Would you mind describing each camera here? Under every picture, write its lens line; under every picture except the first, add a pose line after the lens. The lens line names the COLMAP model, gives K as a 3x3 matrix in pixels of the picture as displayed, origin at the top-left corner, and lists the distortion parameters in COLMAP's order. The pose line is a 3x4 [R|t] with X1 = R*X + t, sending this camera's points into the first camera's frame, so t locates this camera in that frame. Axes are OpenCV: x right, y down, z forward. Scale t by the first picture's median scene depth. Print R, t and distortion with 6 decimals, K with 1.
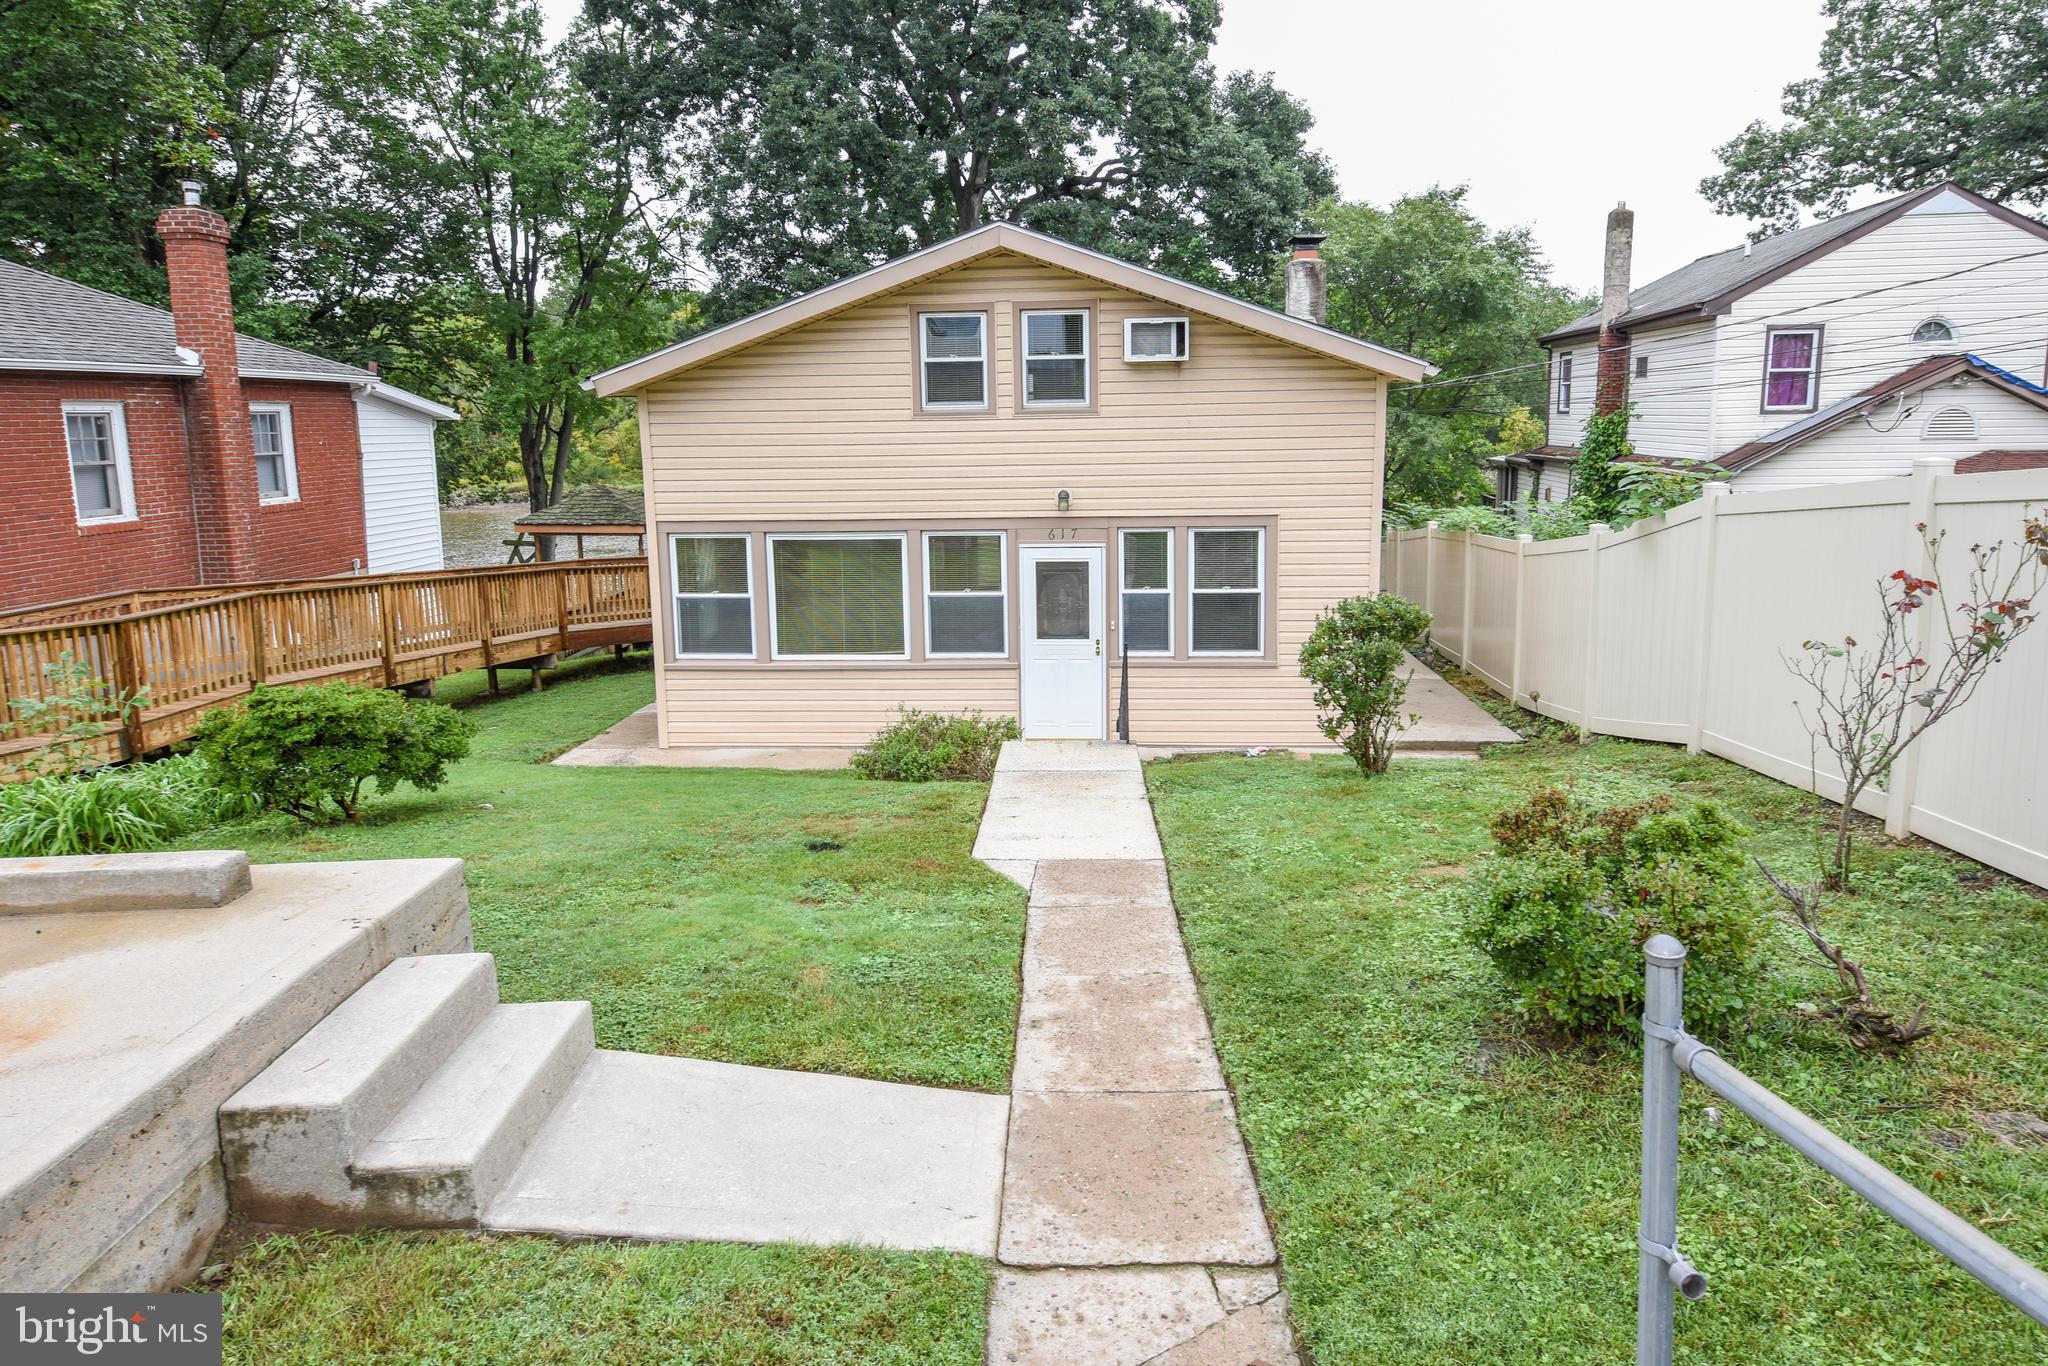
lens RADIAL K [[1046.7, 0, 1021.8], [0, 1046.7, 668.6], [0, 0, 1]] dist [0.001612, 0.000616]
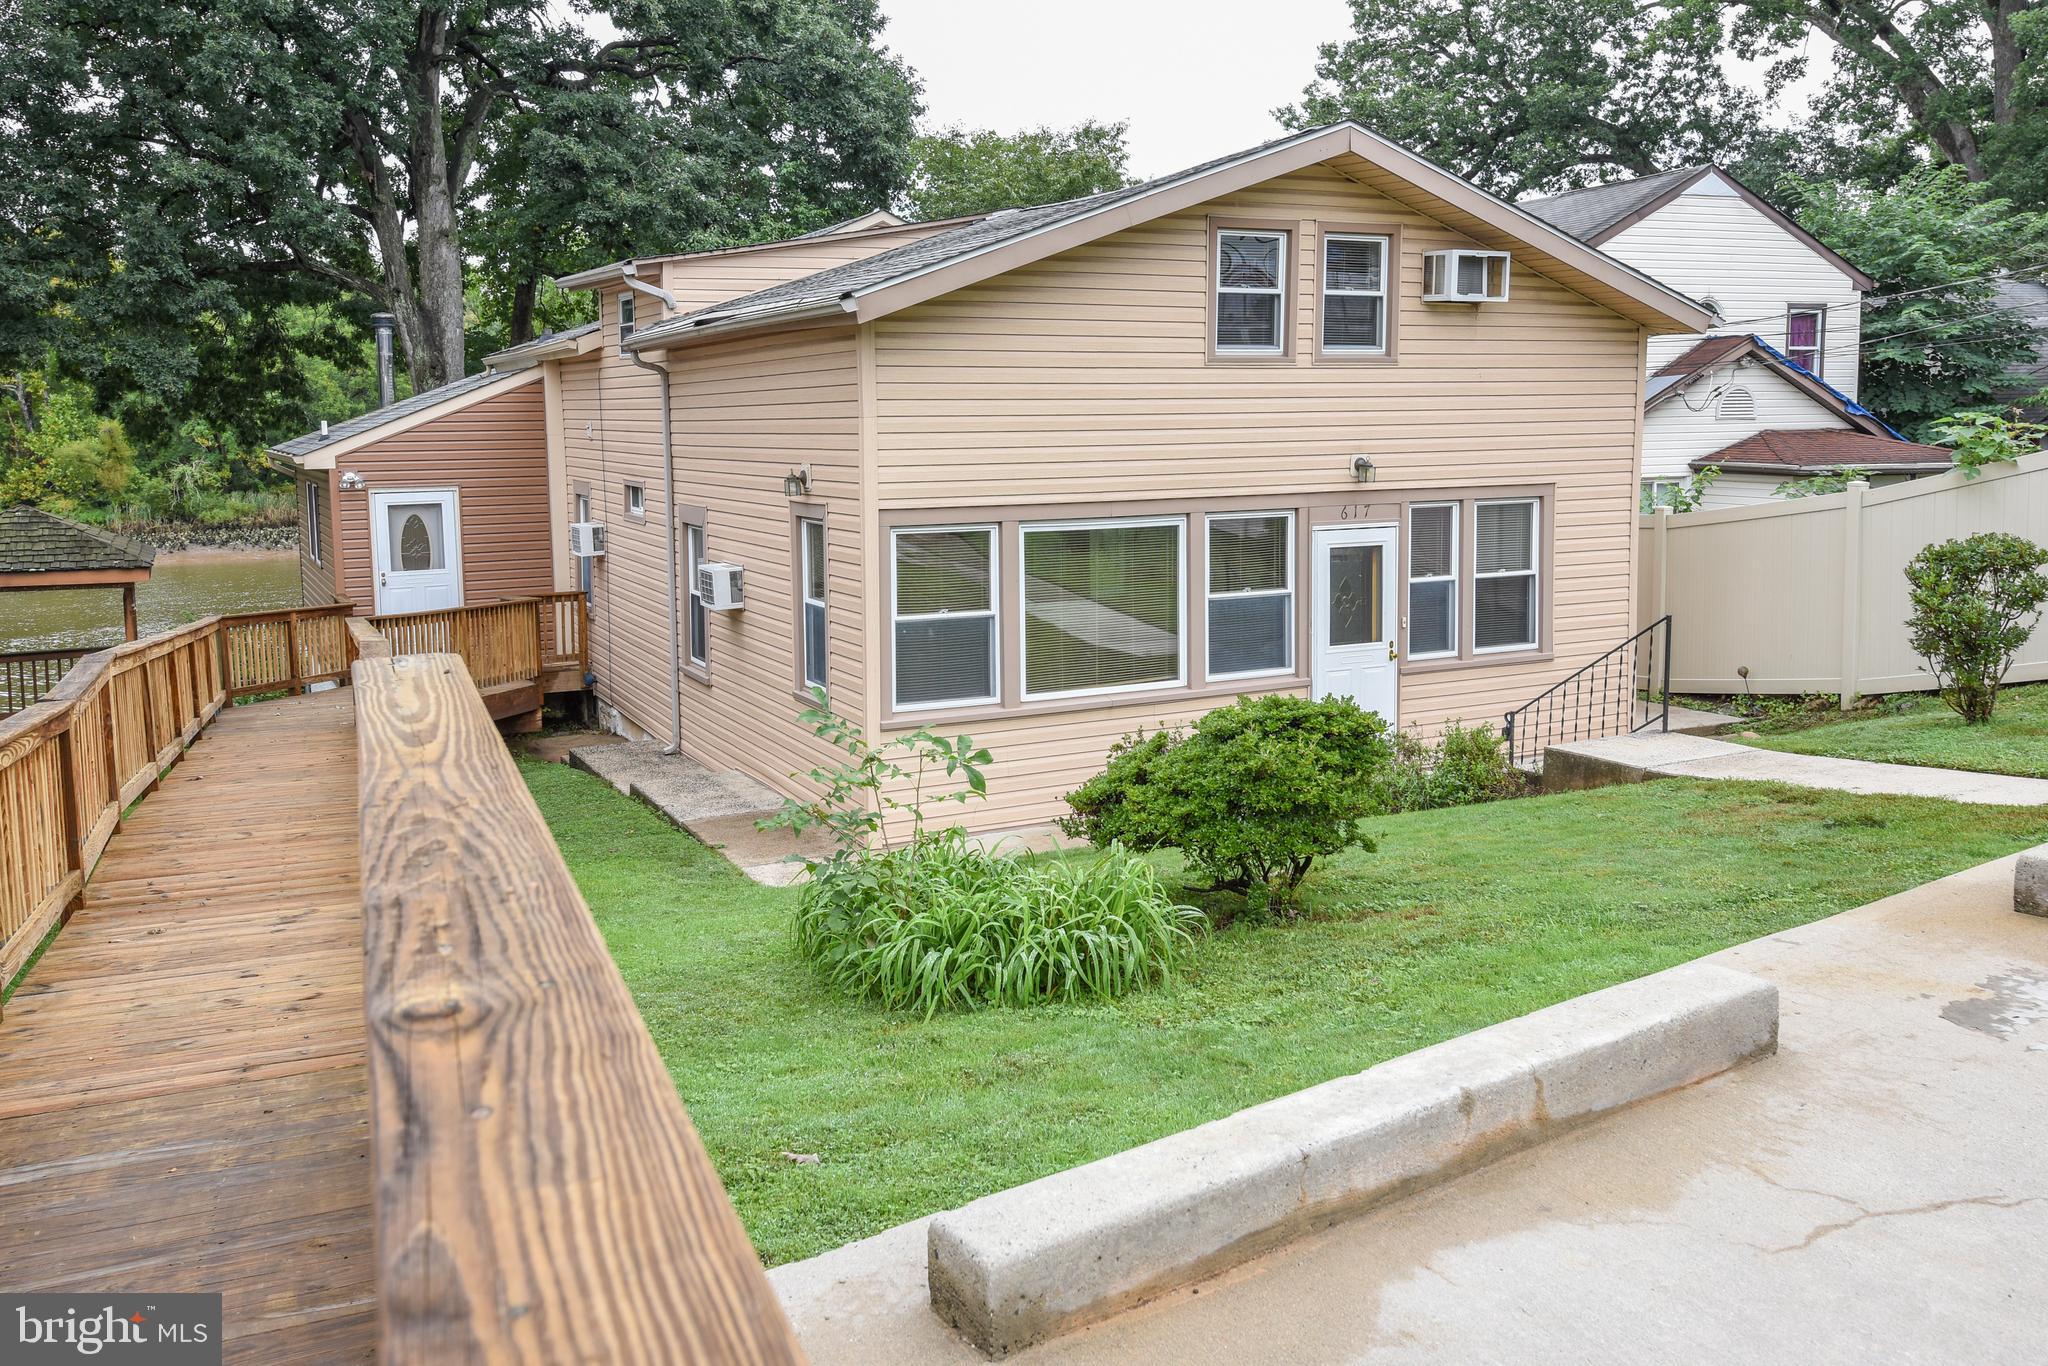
lens RADIAL K [[1474.7, 0, 1025.8], [0, 1474.7, 693.2], [0, 0, 1]] dist [0.004354, -0.001043]
pose [[0.893691, -0.079946, 0.441503, -0.695288], [0.101347, 0.994535, -0.025060, 0.012154], [-0.437087, 0.067141, 0.896910, 0.105794]]
